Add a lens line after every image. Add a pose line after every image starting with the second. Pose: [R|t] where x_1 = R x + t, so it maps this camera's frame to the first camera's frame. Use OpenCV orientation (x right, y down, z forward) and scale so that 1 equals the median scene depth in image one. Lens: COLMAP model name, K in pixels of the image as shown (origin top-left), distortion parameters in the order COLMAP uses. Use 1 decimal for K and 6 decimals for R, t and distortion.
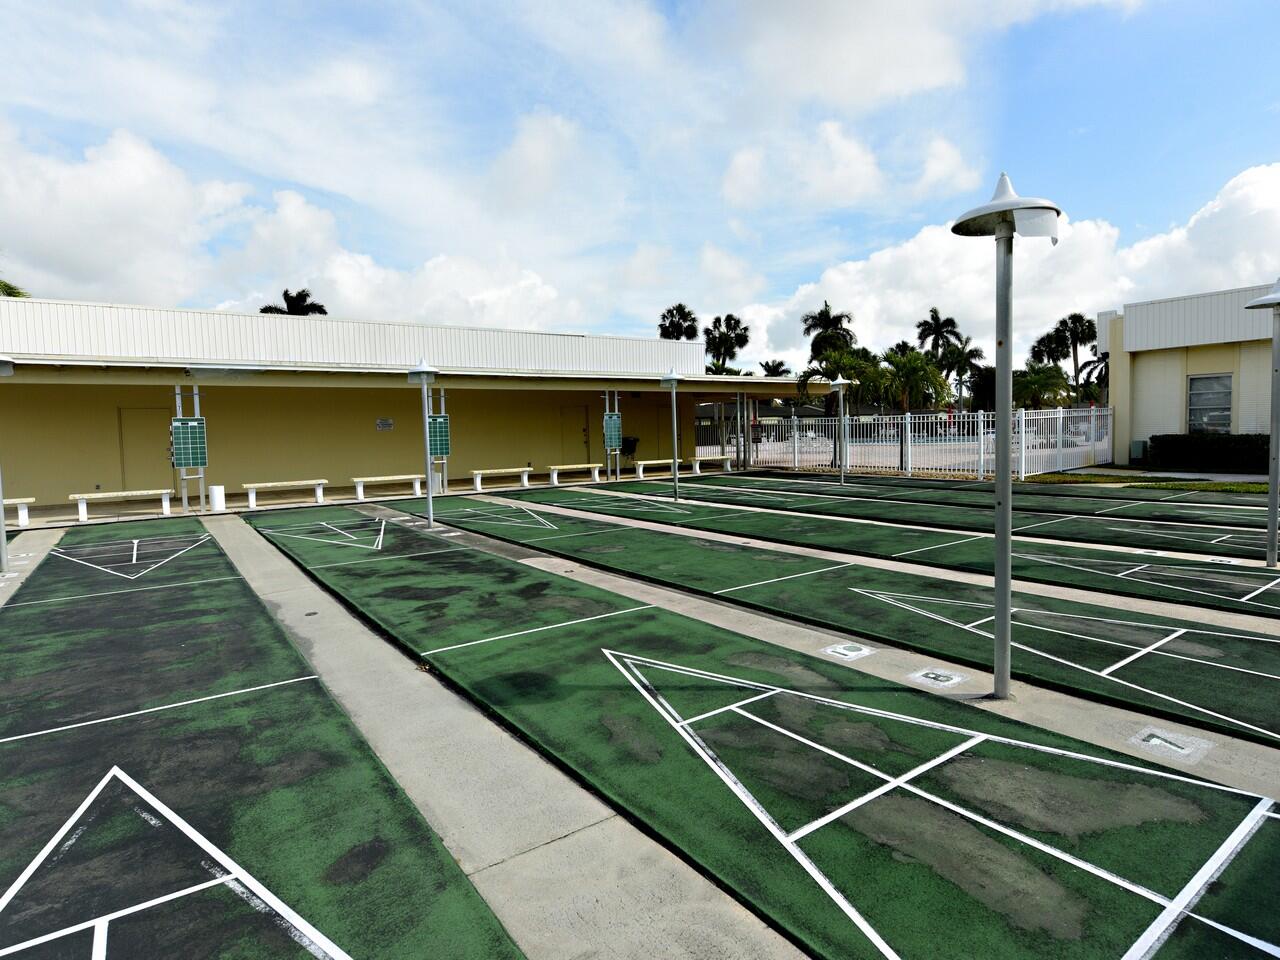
lens RADIAL K [[693.4, 0, 639.2], [0, 693.4, 479.2], [0, 0, 1]] dist [0.000283, 0.000038]
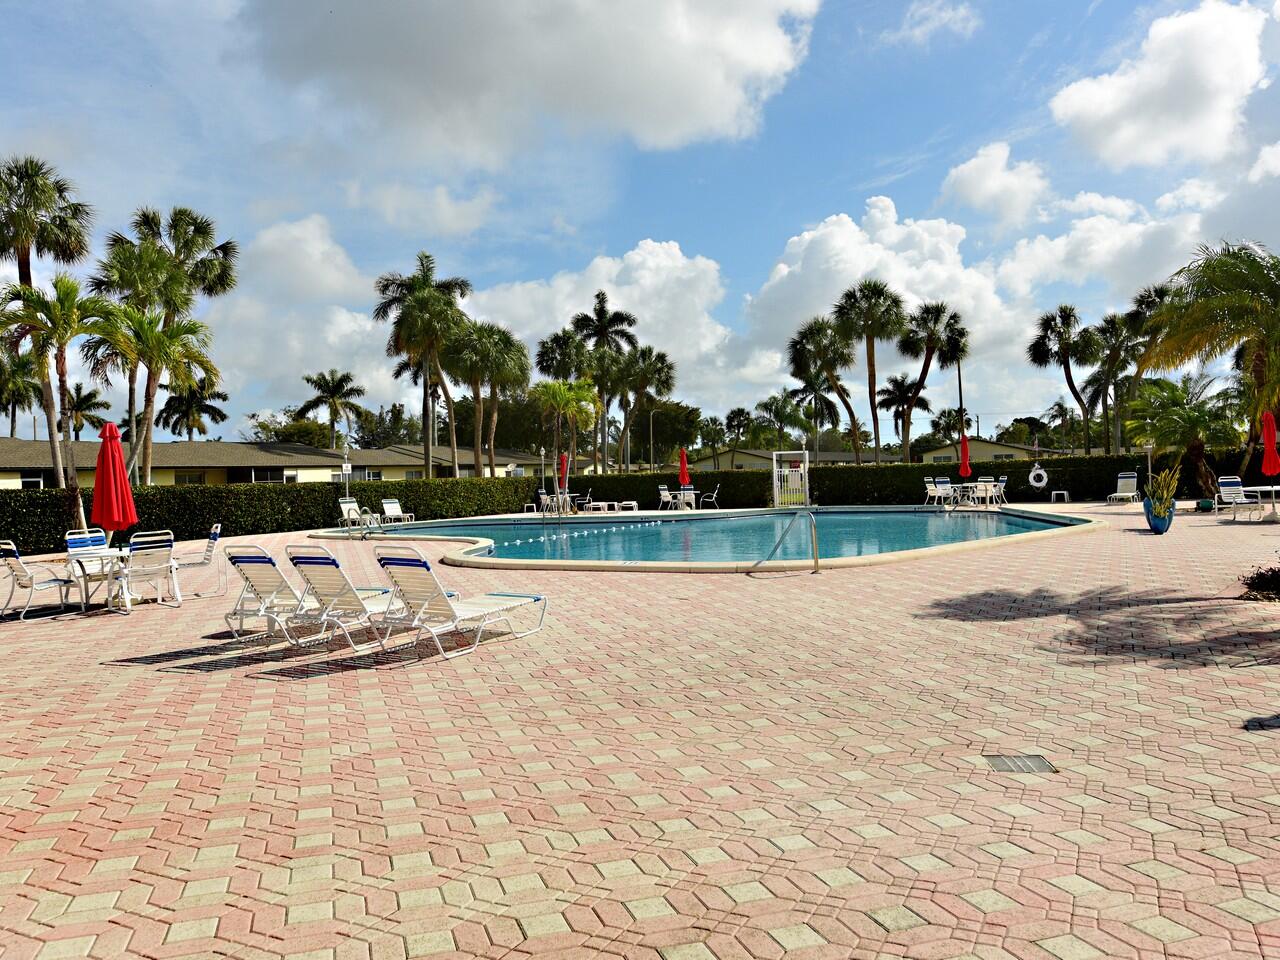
lens RADIAL K [[891.6, 0, 638.2], [0, 891.6, 480.8], [0, 0, 1]] dist [-0.005104, -0.002540]
pose [[0.880793, -0.000035, 0.473501, 0.118268], [0.040581, 0.996326, -0.075415, -0.031143], [-0.471759, 0.085640, 0.877559, 0.433811]]
